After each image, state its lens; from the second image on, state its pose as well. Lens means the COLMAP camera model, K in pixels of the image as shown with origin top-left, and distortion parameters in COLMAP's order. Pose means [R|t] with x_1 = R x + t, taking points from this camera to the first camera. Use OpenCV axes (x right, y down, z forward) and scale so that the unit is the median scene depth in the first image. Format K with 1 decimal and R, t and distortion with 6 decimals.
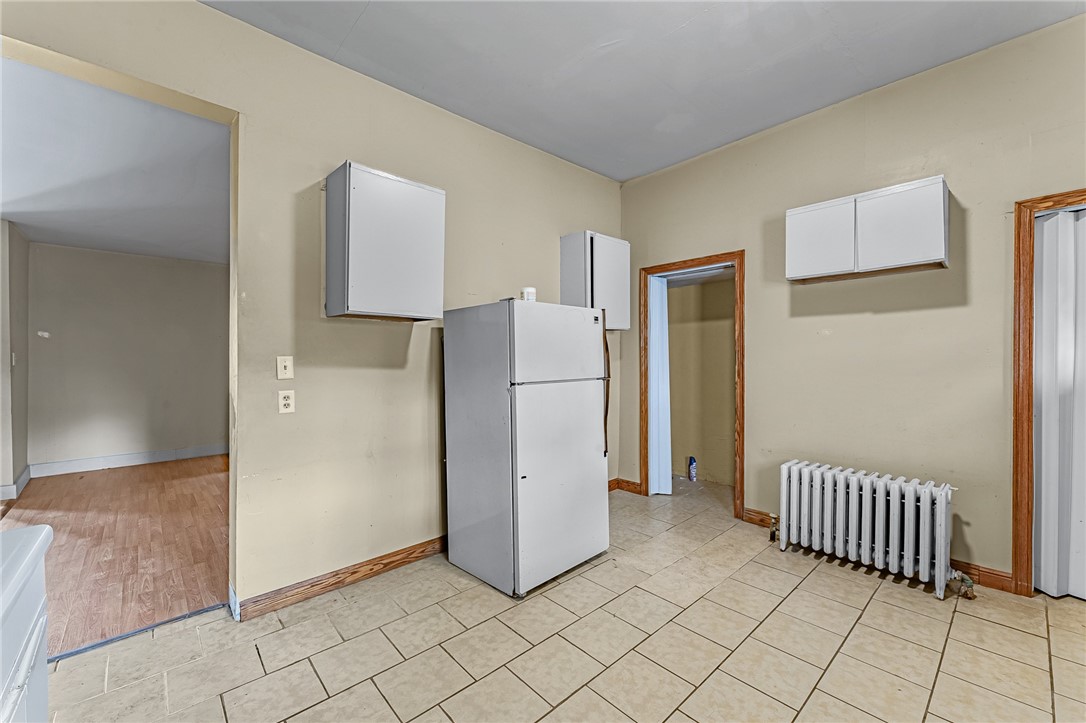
lens RADIAL K [[442.1, 0, 544.3], [0, 442.1, 361.9], [0, 0, 1]] dist [0.000226, -0.000913]
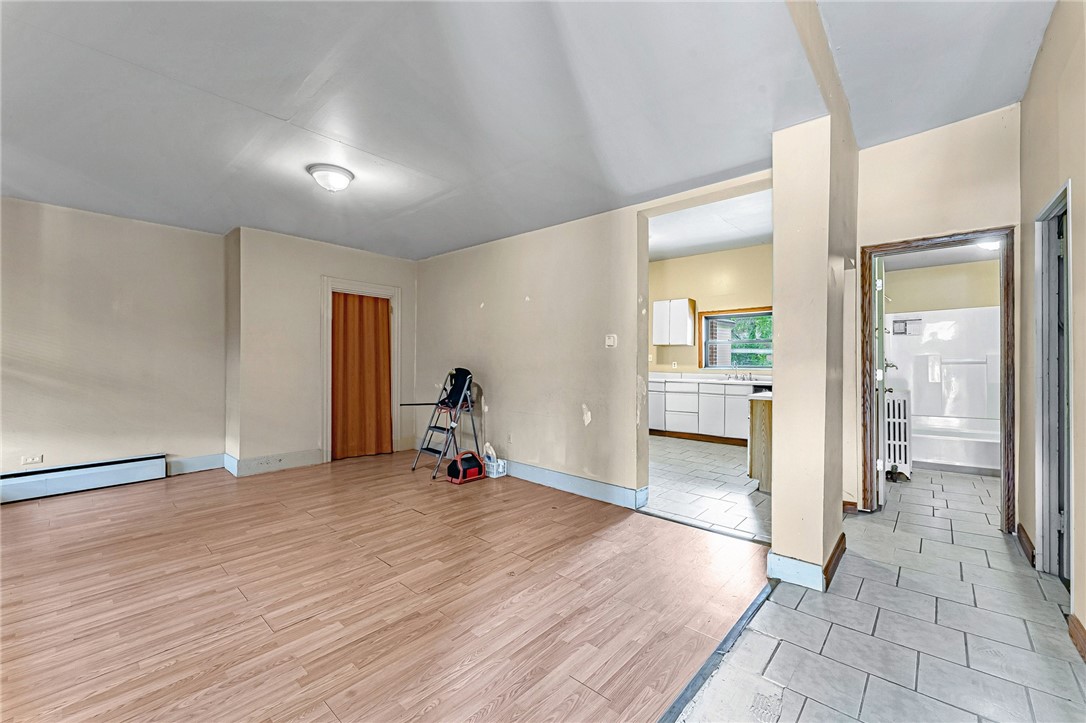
lens RADIAL K [[442.1, 0, 548.3], [0, 442.1, 360.9], [0, 0, 1]] dist [0.000226, -0.000913]
pose [[-0.109659, 0.002007, 0.993967, -1.691856], [0.004759, 0.999988, -0.001494, 0.010191], [-0.993958, 0.004567, -0.109667, 1.109645]]
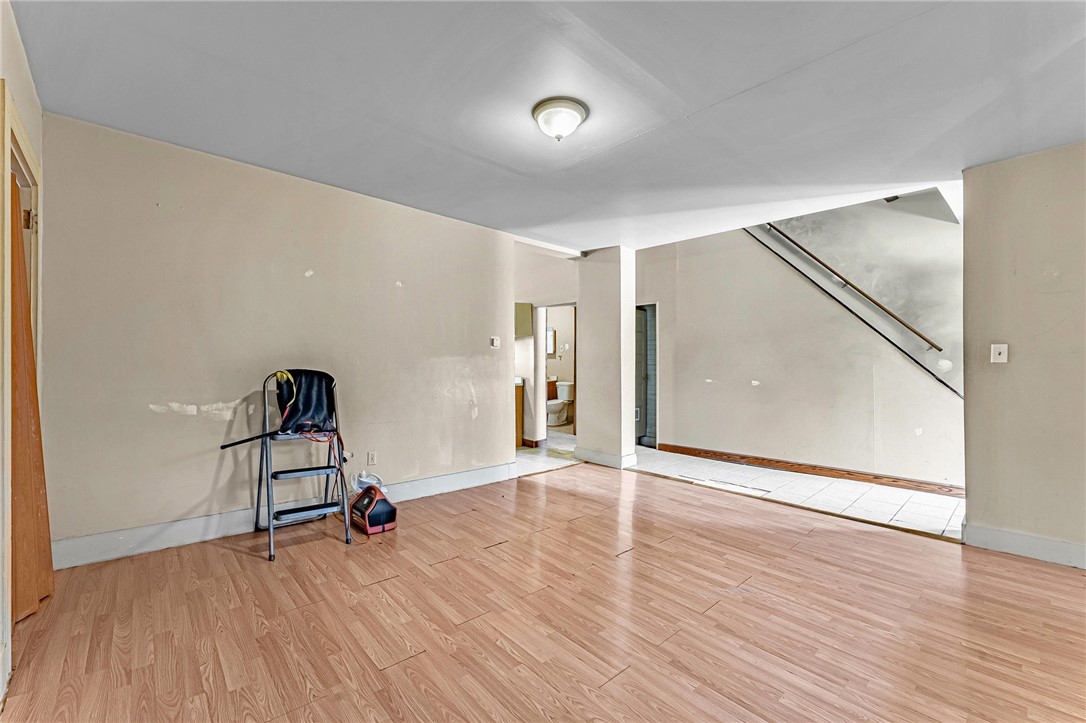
lens RADIAL K [[442.1, 0, 547.1], [0, 442.1, 361.2], [0, 0, 1]] dist [0.000226, -0.000913]
pose [[-0.999891, -0.007983, -0.012381, -0.615551], [-0.008081, 0.999936, 0.007870, 0.001846], [0.012317, 0.007969, -0.999892, 2.248044]]
